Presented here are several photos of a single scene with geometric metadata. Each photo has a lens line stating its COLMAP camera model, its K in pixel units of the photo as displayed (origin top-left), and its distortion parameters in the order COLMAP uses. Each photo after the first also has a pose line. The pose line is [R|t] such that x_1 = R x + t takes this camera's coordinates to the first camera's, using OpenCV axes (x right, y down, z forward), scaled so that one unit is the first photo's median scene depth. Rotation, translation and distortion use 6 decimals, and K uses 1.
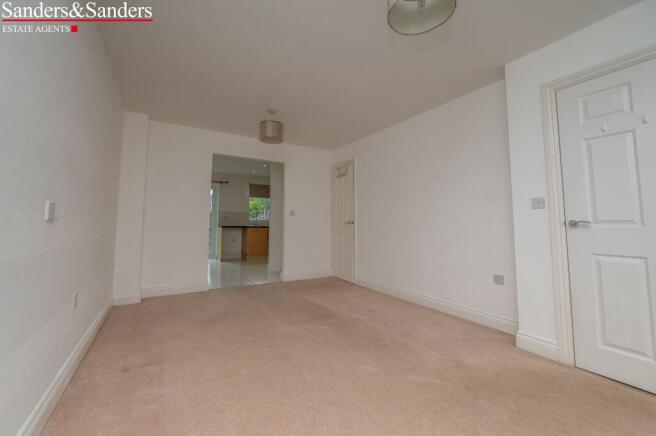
lens RADIAL K [[264.8, 0, 332.1], [0, 264.8, 201.8], [0, 0, 1]] dist [-0.000163, -0.000049]
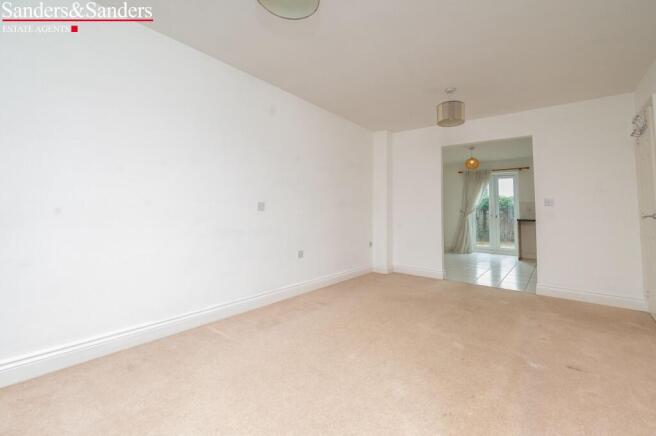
lens RADIAL K [[264.8, 0, 332.1], [0, 264.8, 201.8], [0, 0, 1]] dist [-0.000163, -0.000049]
pose [[0.363048, -0.027817, -0.931355, 0.414856], [0.056065, 0.998395, -0.007965, 0.017625], [0.930082, -0.049324, 0.364025, 0.258041]]
